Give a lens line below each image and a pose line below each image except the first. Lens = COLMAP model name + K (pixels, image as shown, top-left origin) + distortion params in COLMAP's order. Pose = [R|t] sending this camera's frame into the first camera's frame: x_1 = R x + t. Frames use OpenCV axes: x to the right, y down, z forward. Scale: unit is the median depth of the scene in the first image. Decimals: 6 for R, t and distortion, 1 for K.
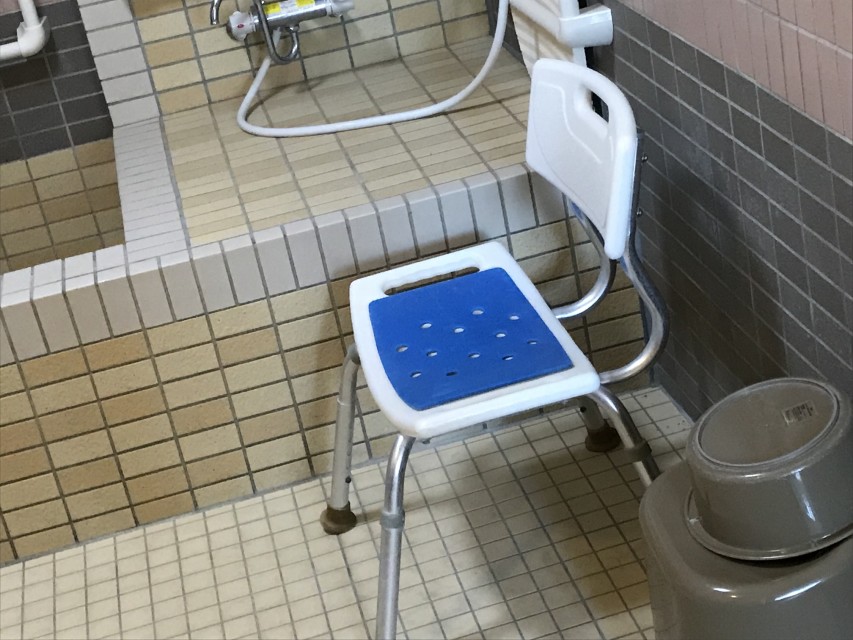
lens RADIAL K [[1636.3, 0, 427.0], [0, 1636.3, 316.8], [0, 0, 1]] dist [0.155430, 0.000000]
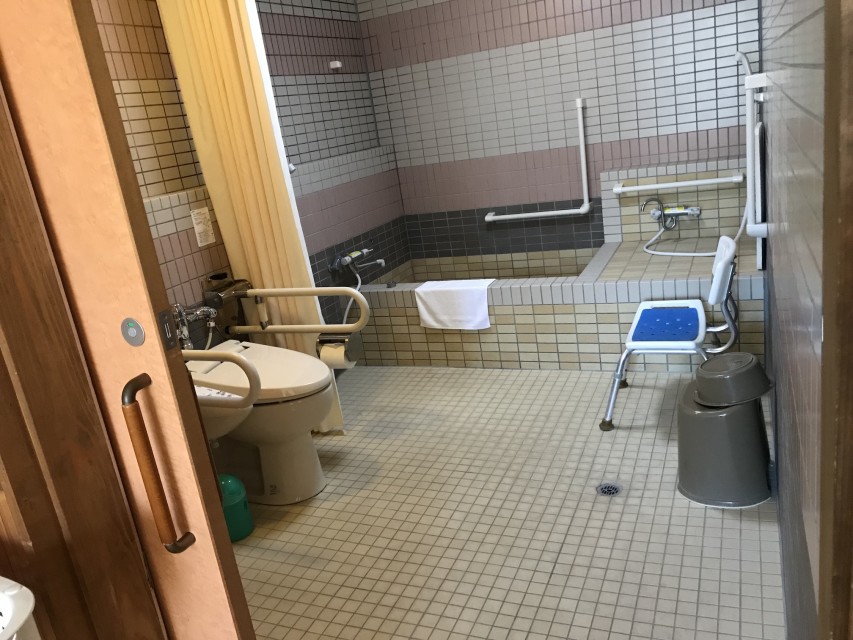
lens RADIAL K [[700.2, 0, 426.4], [0, 700.2, 321.5], [0, 0, 1]] dist [0.019876, 0.000152]
pose [[0.821207, 0.231114, -0.521733, 0.269710], [-0.243010, 0.968899, 0.046699, 0.042348], [0.516299, 0.088437, 0.851830, -0.216161]]
